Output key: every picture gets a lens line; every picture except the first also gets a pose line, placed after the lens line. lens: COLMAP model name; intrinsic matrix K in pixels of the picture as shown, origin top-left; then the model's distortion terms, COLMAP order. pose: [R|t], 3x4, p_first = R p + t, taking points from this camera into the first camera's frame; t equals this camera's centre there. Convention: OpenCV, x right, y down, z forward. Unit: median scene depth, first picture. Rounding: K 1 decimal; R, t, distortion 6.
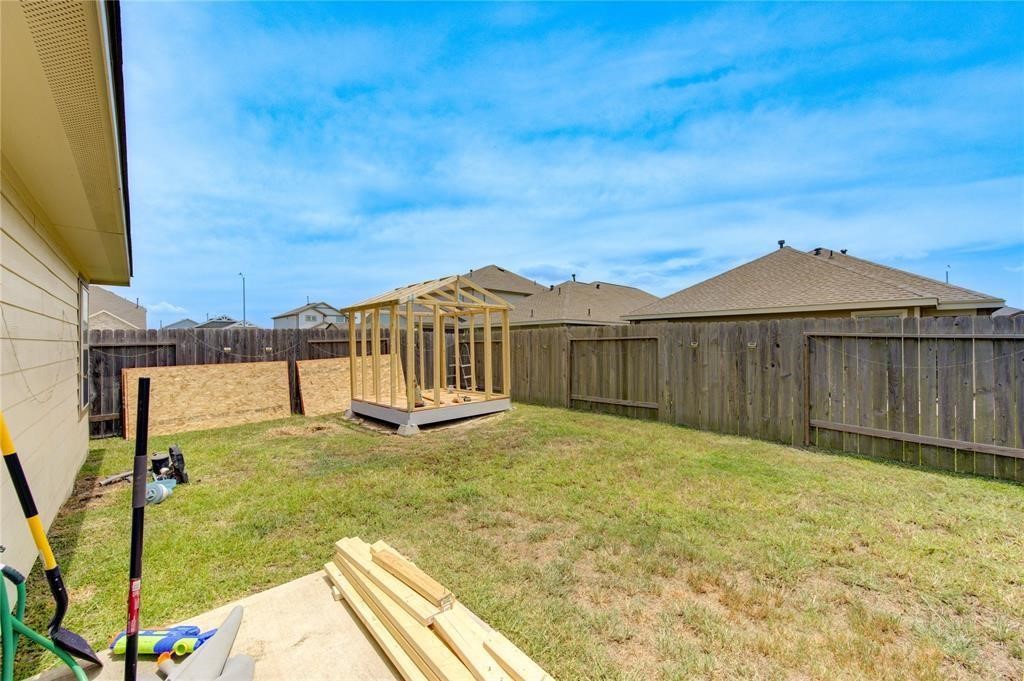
lens RADIAL K [[395.9, 0, 514.6], [0, 395.9, 345.1], [0, 0, 1]] dist [0.000161, -0.000096]
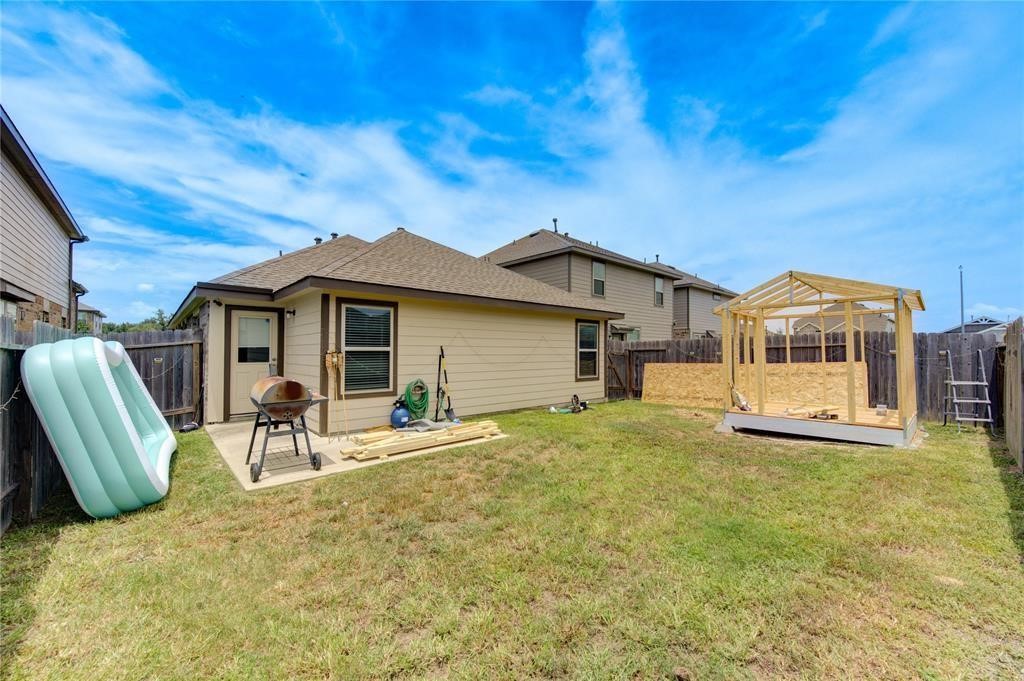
lens RADIAL K [[395.9, 0, 514.6], [0, 395.9, 345.1], [0, 0, 1]] dist [0.000161, -0.000096]
pose [[-0.019308, -0.009974, -0.999764, 0.727327], [-0.007047, 0.999927, -0.009839, 0.000391], [0.999789, 0.006855, -0.019377, 0.389750]]
